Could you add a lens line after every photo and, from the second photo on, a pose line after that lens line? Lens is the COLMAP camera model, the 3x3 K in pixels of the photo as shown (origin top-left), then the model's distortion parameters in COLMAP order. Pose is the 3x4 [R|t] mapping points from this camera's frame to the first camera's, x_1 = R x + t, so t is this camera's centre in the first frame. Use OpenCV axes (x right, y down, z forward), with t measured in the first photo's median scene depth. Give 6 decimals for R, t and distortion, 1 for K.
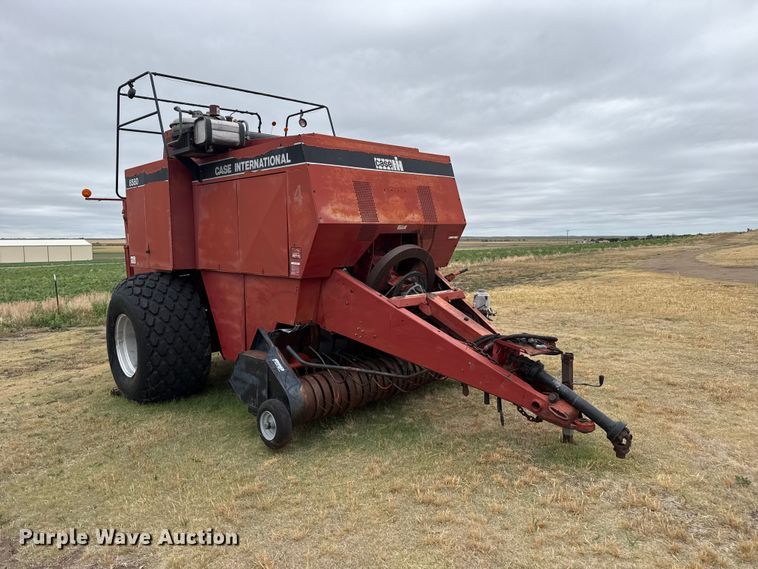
lens RADIAL K [[539.7, 0, 393.5], [0, 539.7, 282.2], [0, 0, 1]] dist [0.021232, -0.003464]
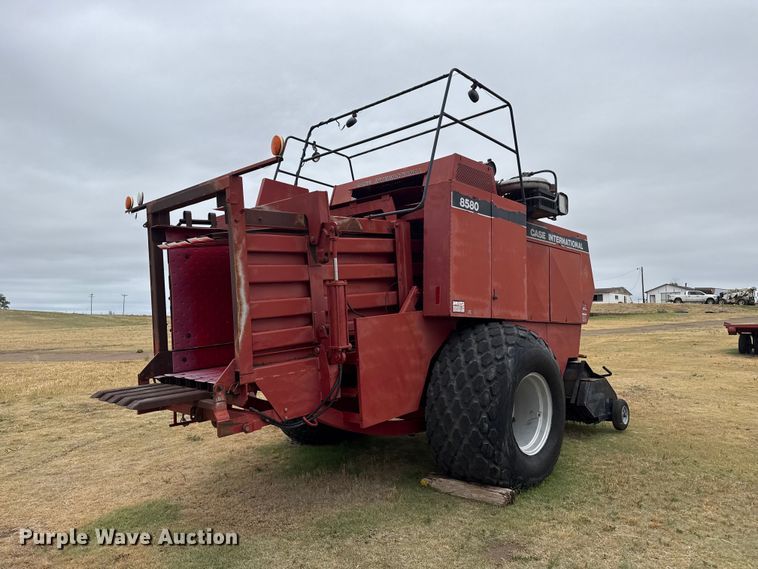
lens RADIAL K [[527.7, 0, 356.3], [0, 527.7, 293.3], [0, 0, 1]] dist [0.085918, -0.000539]
pose [[-0.017947, 0.079702, 0.996657, -1.695882], [0.075833, 0.994055, -0.078128, -0.022664], [-0.996959, 0.074177, -0.023884, 1.673924]]
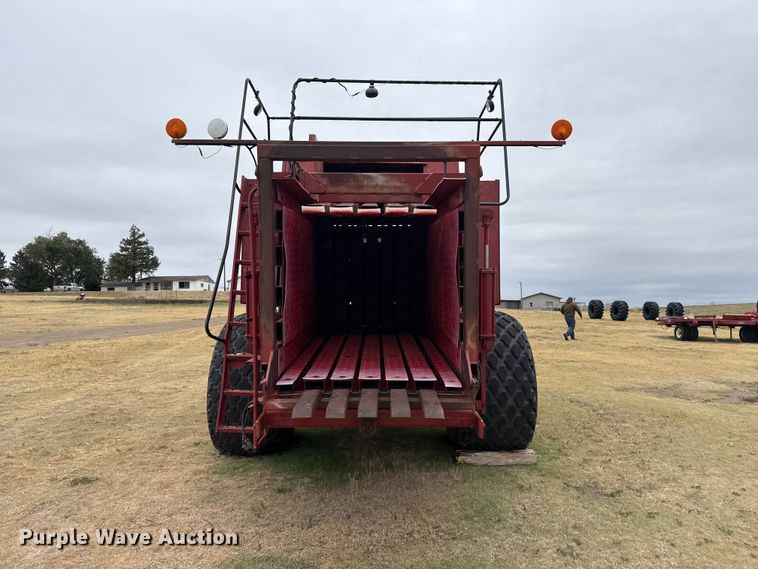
lens RADIAL K [[539.7, 0, 393.5], [0, 539.7, 282.2], [0, 0, 1]] dist [0.021232, -0.003464]
pose [[-0.714965, 0.058872, 0.696677, -1.388428], [0.067947, 0.997583, -0.014569, -0.074708], [-0.695851, 0.036921, -0.717237, 2.297815]]
